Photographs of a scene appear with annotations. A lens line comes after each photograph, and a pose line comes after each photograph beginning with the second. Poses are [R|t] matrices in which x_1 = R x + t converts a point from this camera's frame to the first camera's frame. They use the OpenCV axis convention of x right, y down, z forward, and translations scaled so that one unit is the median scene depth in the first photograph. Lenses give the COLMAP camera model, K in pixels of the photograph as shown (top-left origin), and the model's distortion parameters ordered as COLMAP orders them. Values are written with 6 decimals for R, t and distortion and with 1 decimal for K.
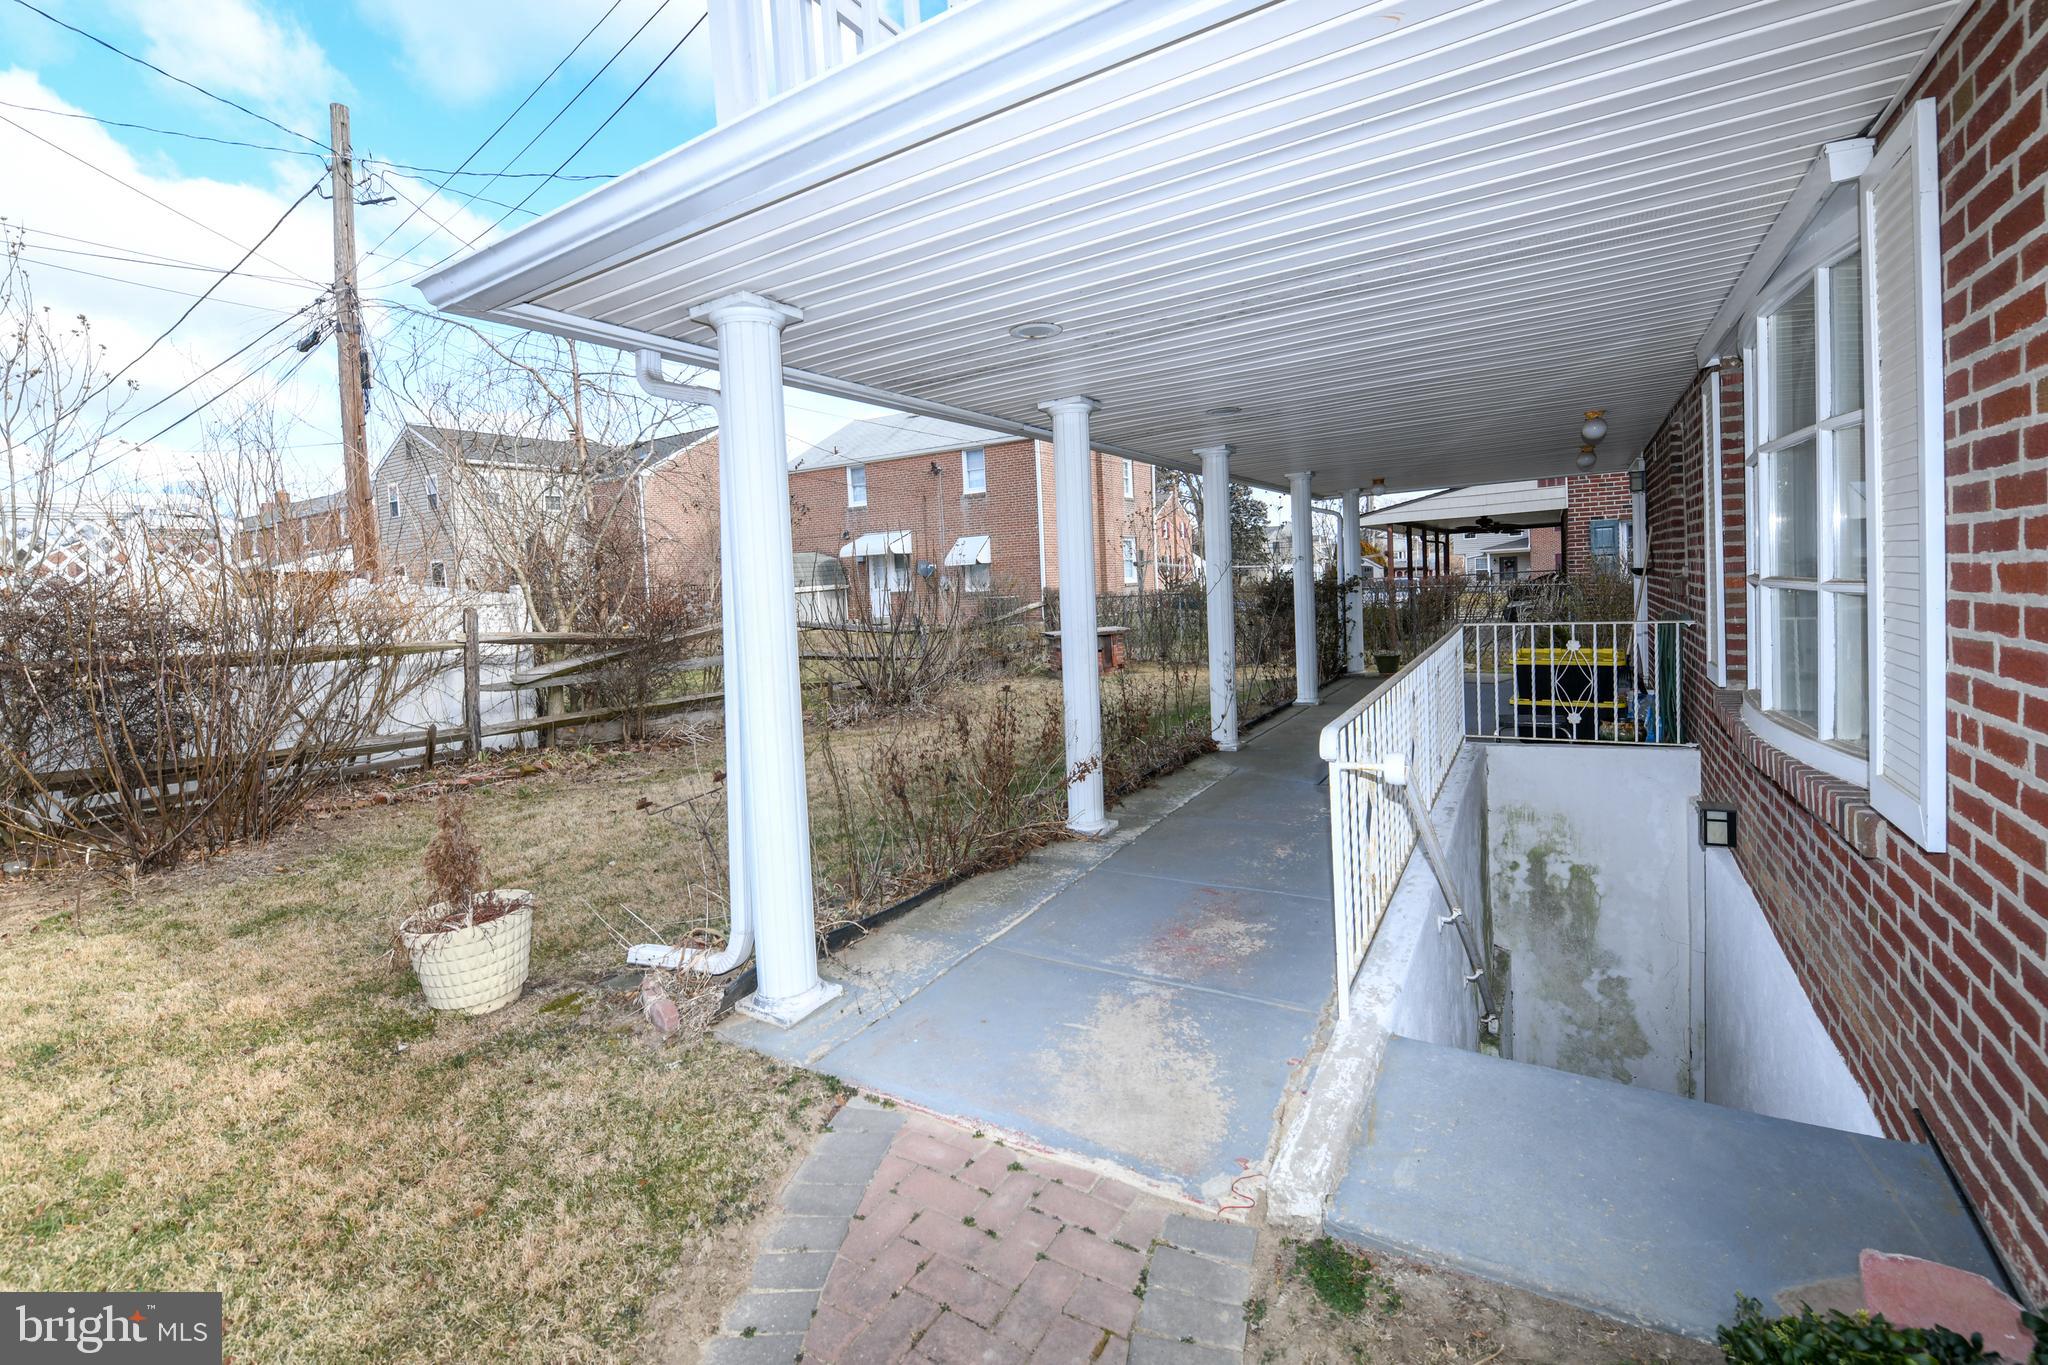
lens RADIAL K [[878.9, 0, 1022.0], [0, 878.9, 634.9], [0, 0, 1]] dist [-0.014571, -0.003655]
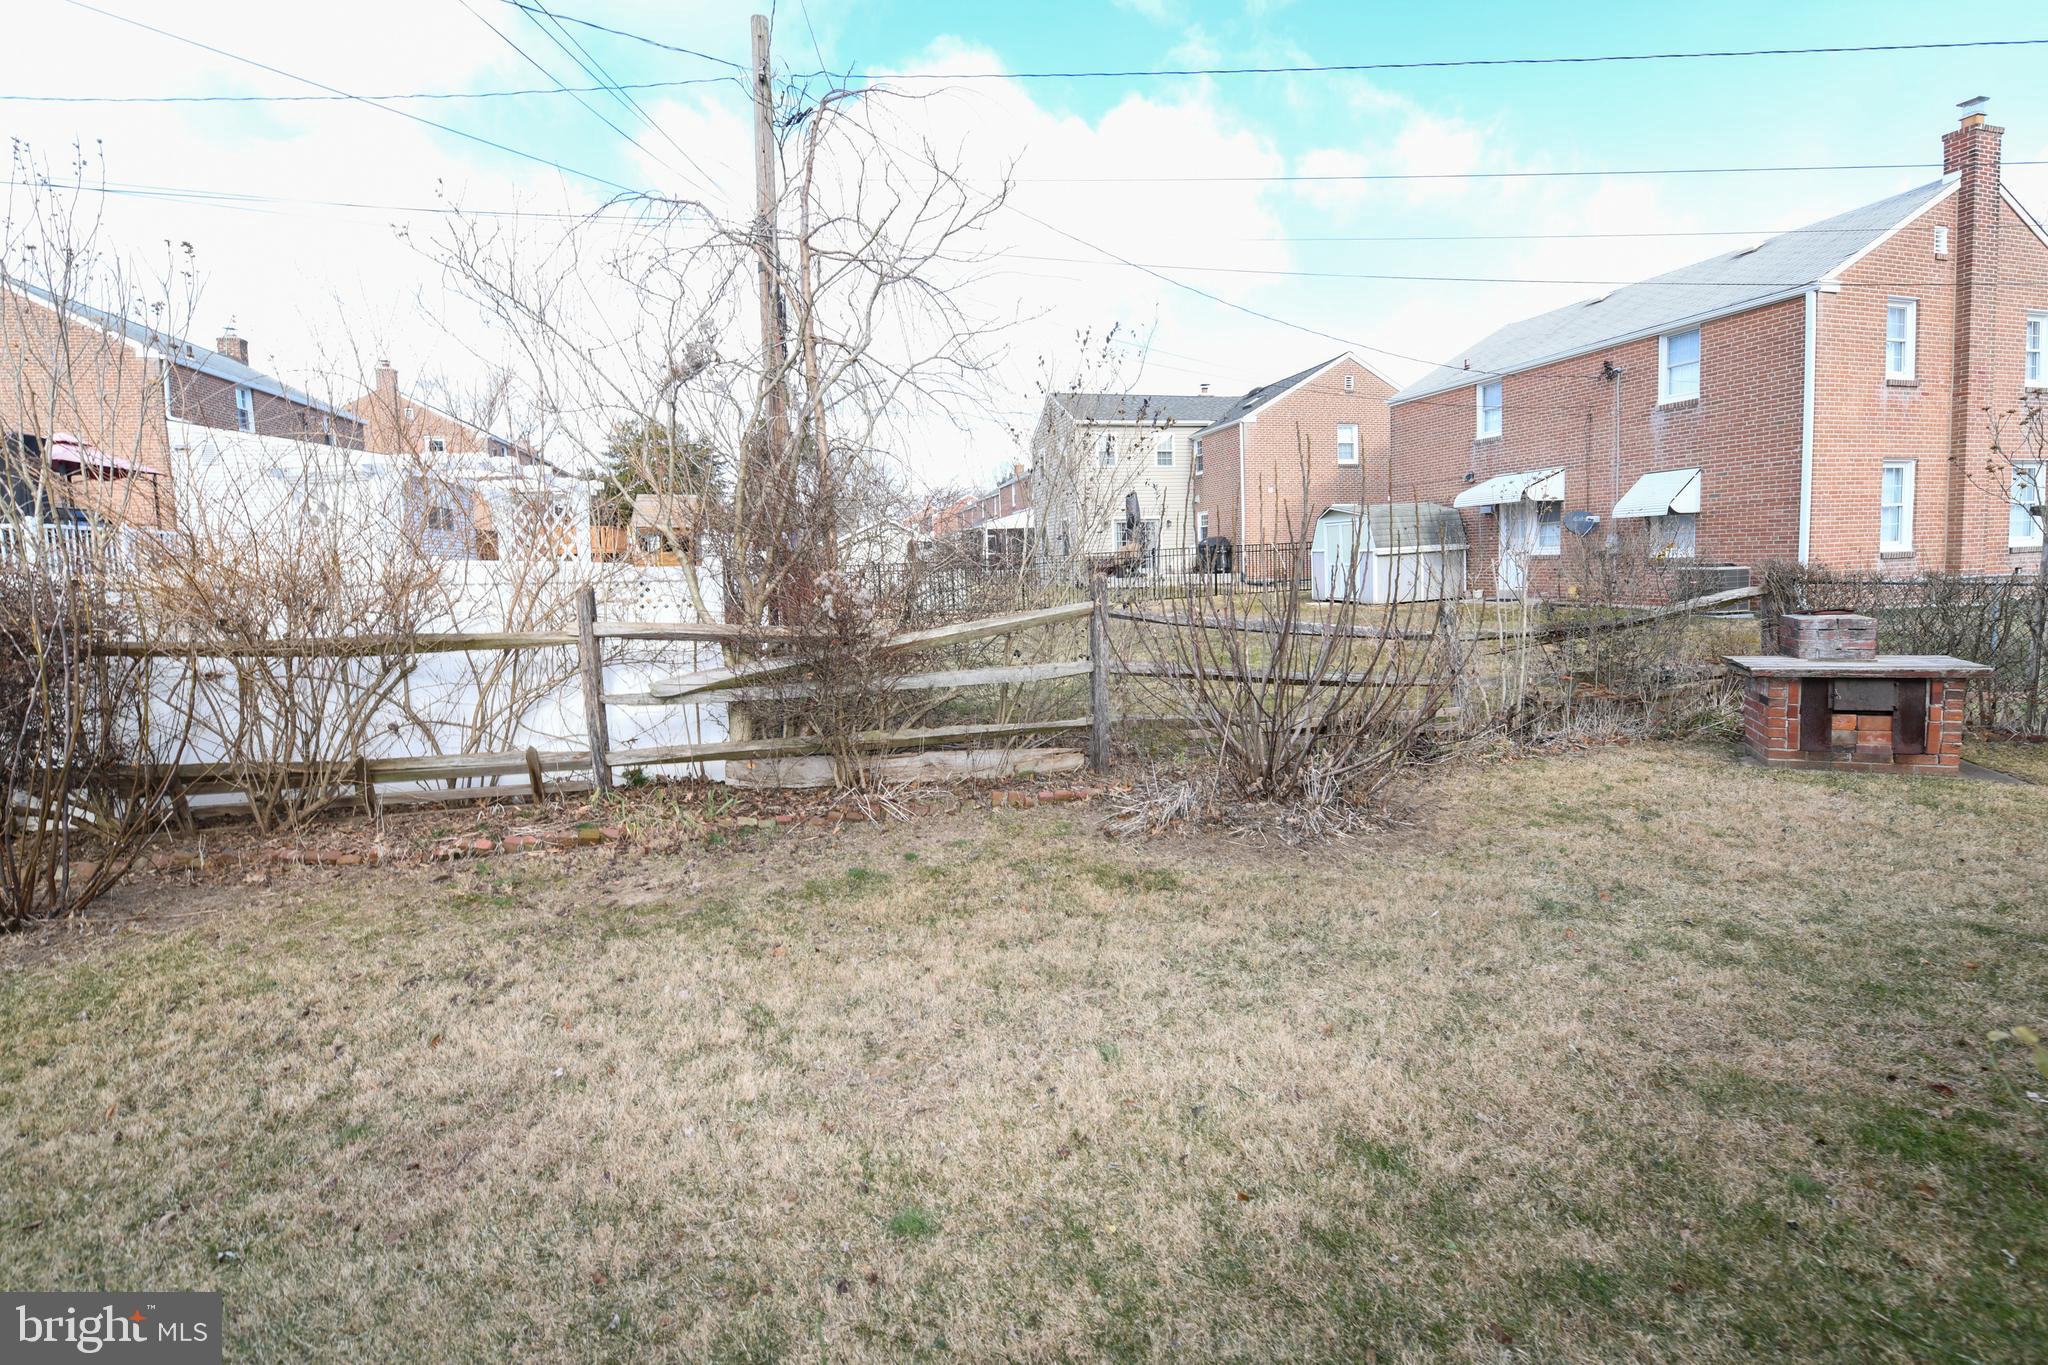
lens RADIAL K [[878.9, 0, 1022.0], [0, 878.9, 634.9], [0, 0, 1]] dist [-0.014571, -0.003655]
pose [[0.734013, 0.075409, -0.674936, 0.034510], [-0.040361, 0.996903, 0.067488, -0.016524], [0.677935, -0.022296, 0.734784, 0.211533]]
